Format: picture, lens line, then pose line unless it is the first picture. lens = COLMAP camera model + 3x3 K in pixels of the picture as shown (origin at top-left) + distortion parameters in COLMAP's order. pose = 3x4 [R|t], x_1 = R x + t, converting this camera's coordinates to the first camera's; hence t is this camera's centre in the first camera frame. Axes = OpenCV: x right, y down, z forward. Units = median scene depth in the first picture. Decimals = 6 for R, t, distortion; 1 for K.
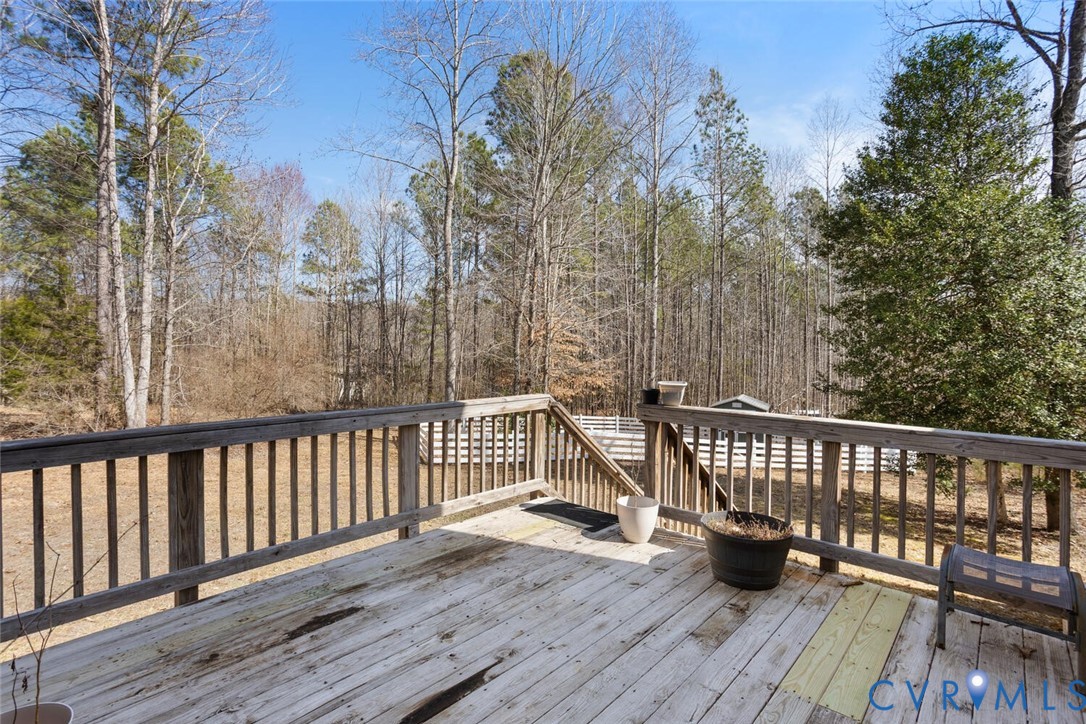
lens RADIAL K [[526.0, 0, 536.0], [0, 526.0, 339.6], [0, 0, 1]] dist [-0.005210, 0.000908]
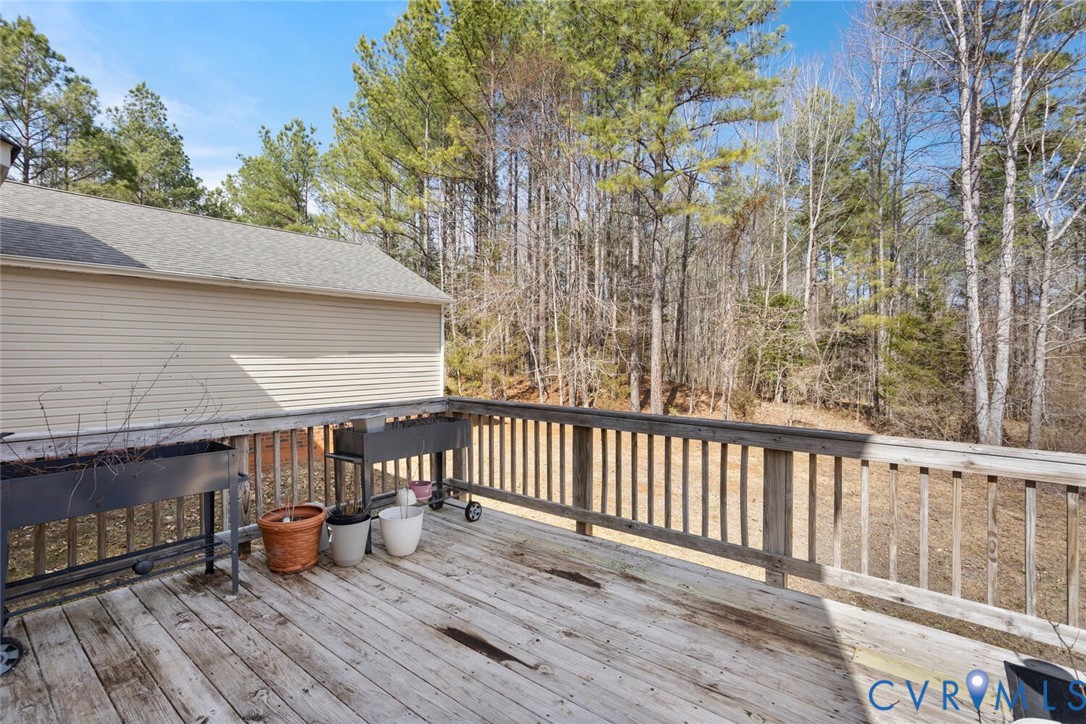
lens RADIAL K [[527.8, 0, 527.6], [0, 527.8, 356.7], [0, 0, 1]] dist [-0.043318, 0.027113]
pose [[0.051090, 0.004163, -0.998685, 0.092134], [0.004515, 0.999980, 0.004399, 0.002032], [0.998684, -0.004733, 0.051071, 0.095274]]
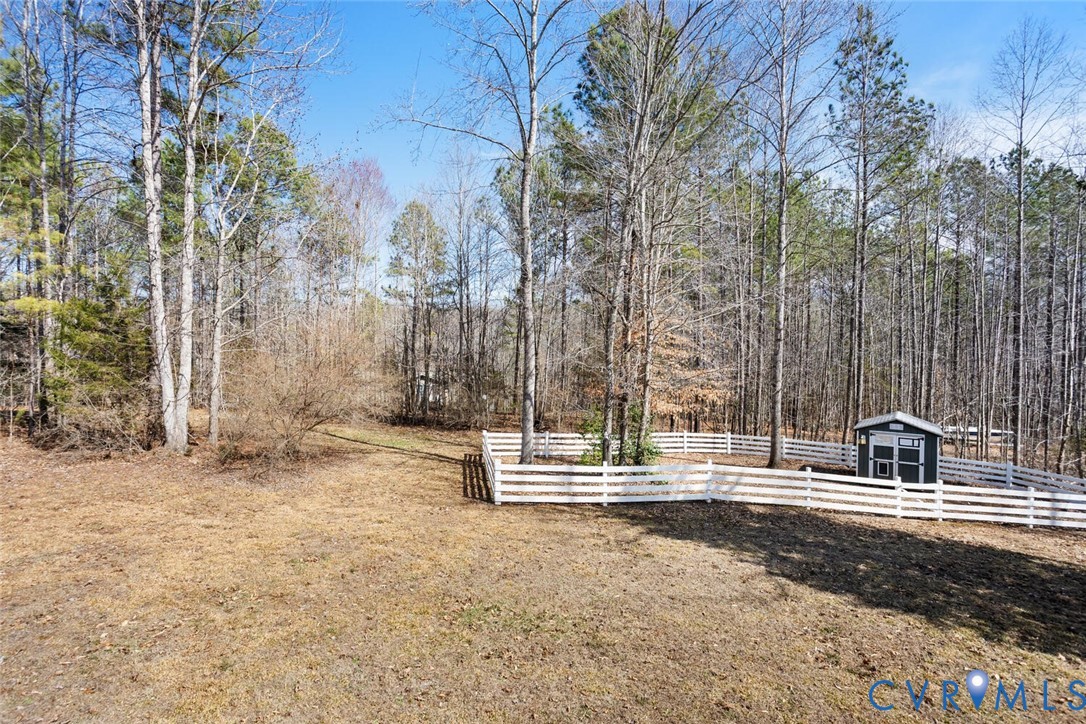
lens RADIAL K [[527.8, 0, 527.6], [0, 527.8, 356.7], [0, 0, 1]] dist [-0.043318, 0.027113]
pose [[0.982068, 0.000700, -0.188526, -0.007713], [0.004022, 0.999688, 0.024663, 0.001239], [0.188485, -0.024979, 0.981758, 0.186934]]
